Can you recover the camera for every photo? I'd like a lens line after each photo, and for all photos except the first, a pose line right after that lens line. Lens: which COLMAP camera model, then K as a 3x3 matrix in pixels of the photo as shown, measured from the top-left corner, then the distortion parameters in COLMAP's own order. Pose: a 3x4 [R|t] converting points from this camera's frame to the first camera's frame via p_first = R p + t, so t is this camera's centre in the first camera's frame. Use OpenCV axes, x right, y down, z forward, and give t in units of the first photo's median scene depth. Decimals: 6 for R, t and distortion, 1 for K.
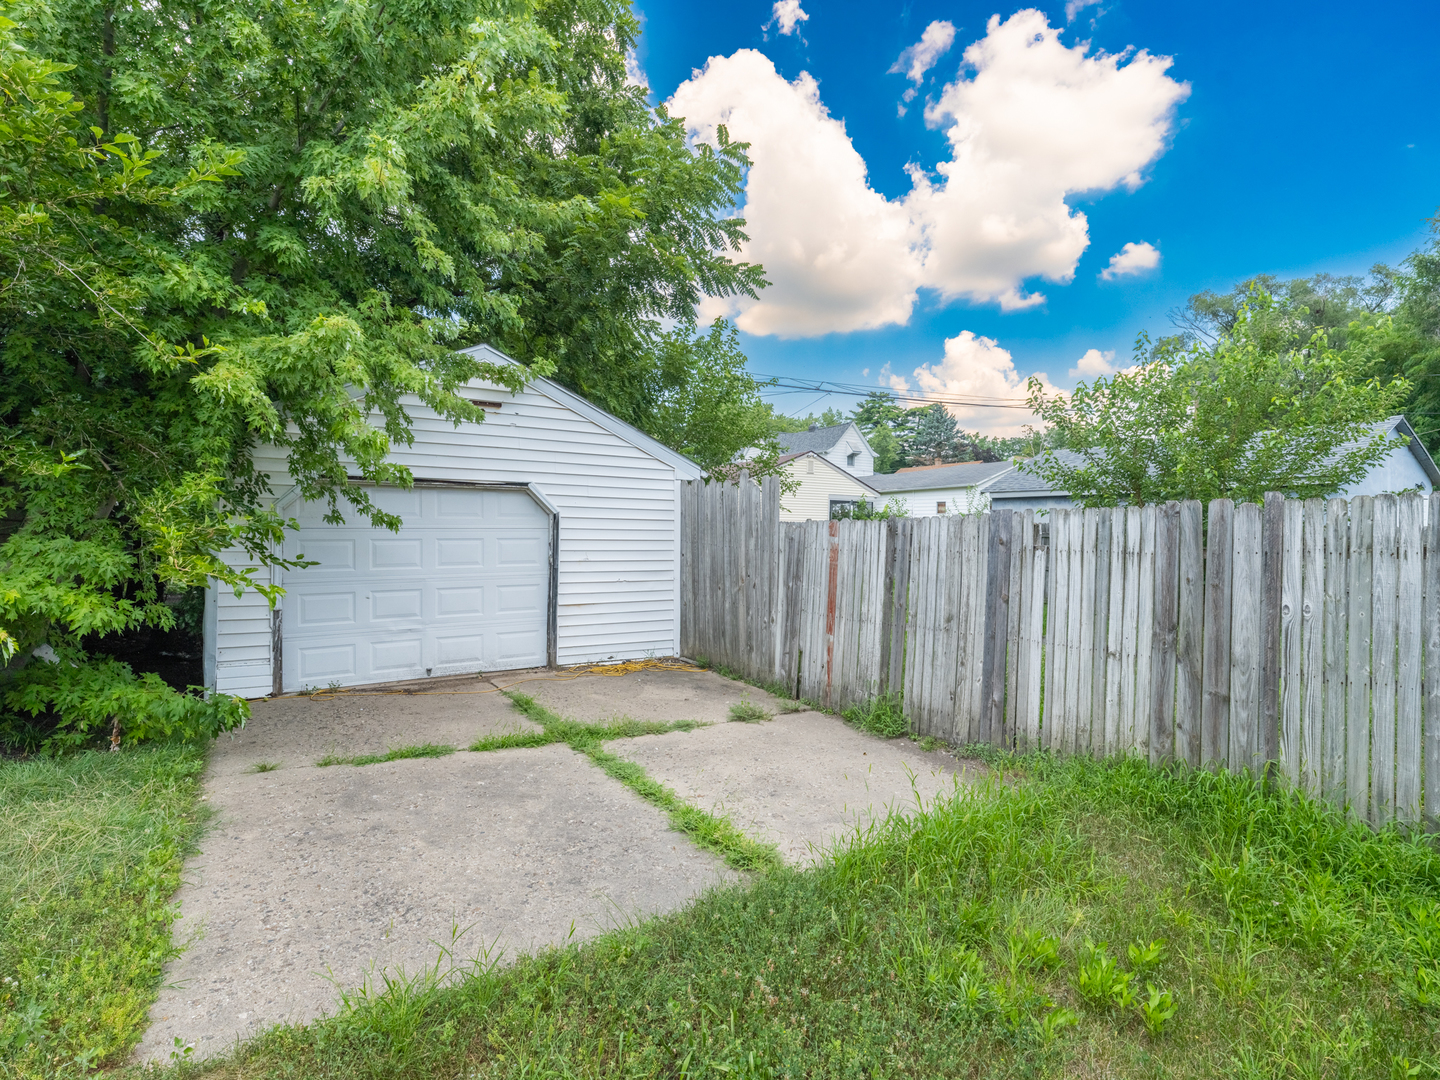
lens RADIAL K [[722.8, 0, 720.0], [0, 722.8, 540.0], [0, 0, 1]] dist [0.001374, 0.000066]
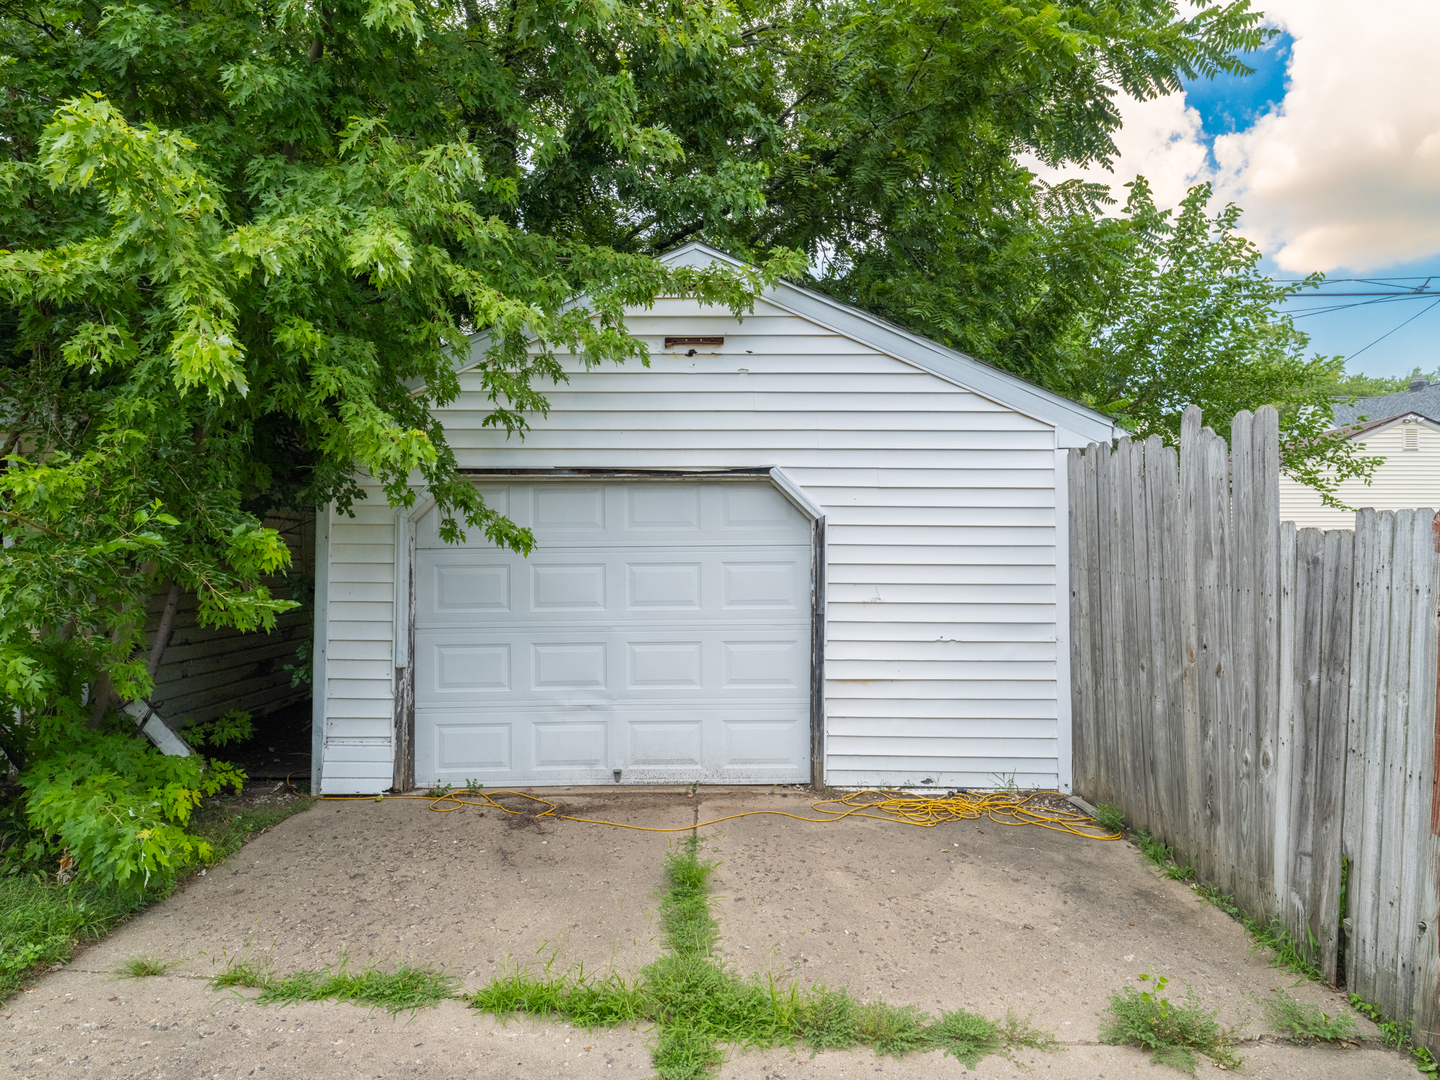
lens RADIAL K [[849.7, 0, 720.0], [0, 849.7, 540.0], [0, 0, 1]] dist [0.017279, -0.015522]
pose [[0.844842, -0.017116, -0.534742, 0.067277], [0.001083, 0.999541, -0.030282, 0.000410], [0.535014, 0.025004, 0.844473, 0.394973]]
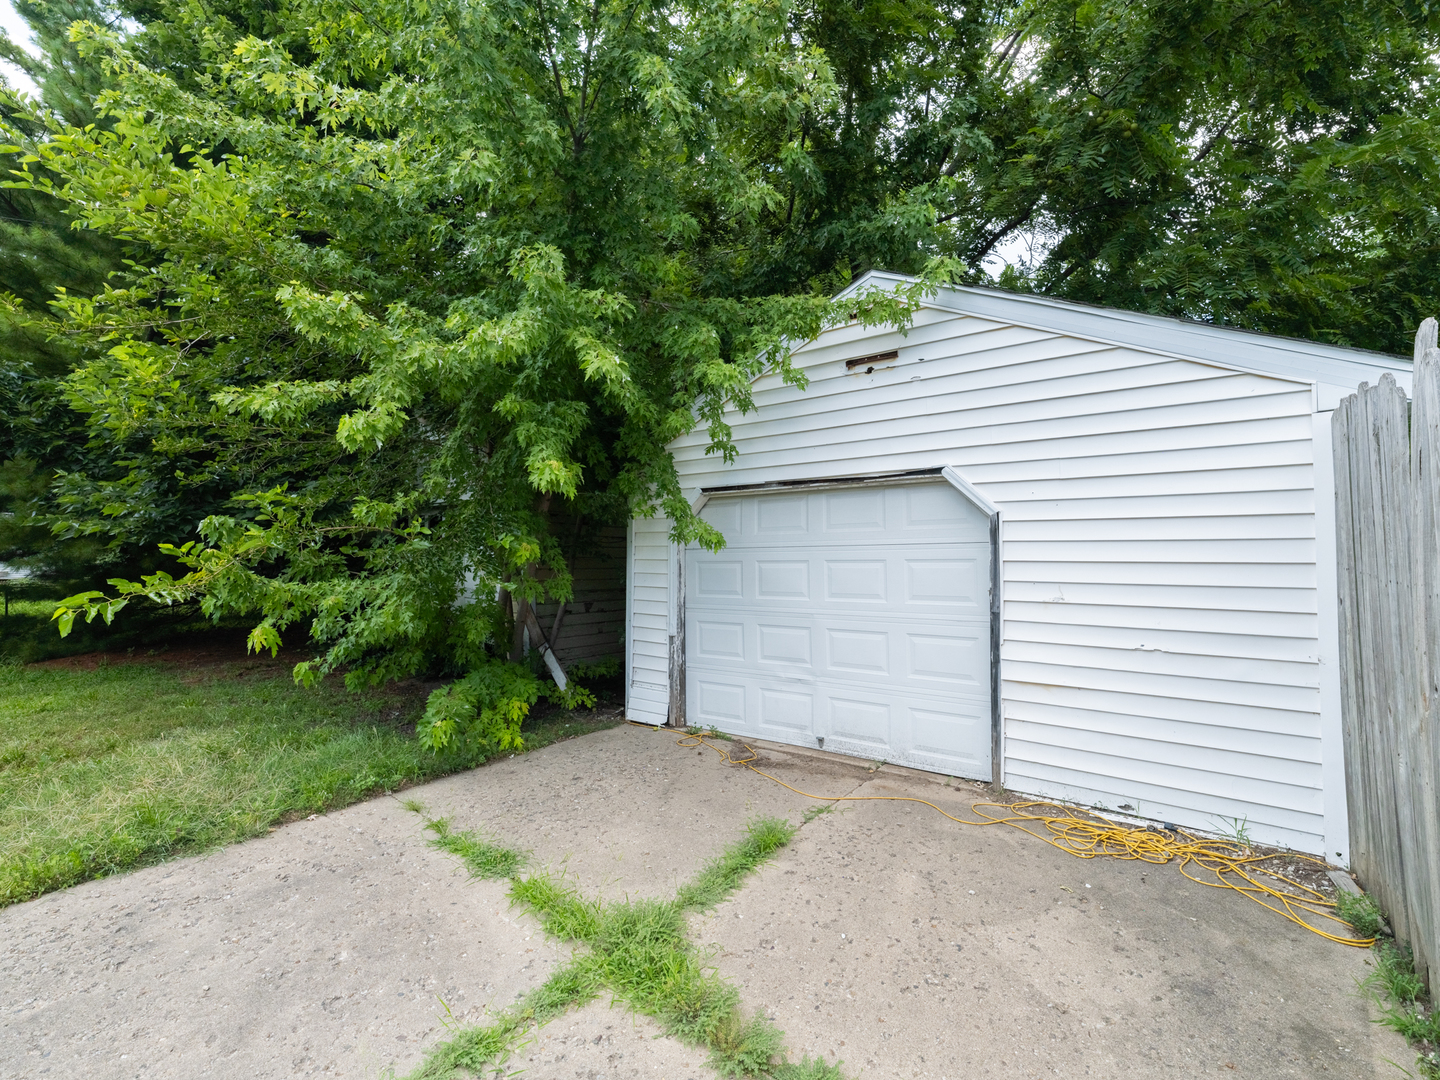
lens RADIAL K [[652.0, 0, 720.0], [0, 652.0, 540.0], [0, 0, 1]] dist [-0.003405, 0.001473]
pose [[0.348587, -0.032610, -0.936709, 0.177340], [-0.004394, 0.999327, -0.036425, 0.002016], [0.937266, 0.016813, 0.348209, 0.632273]]
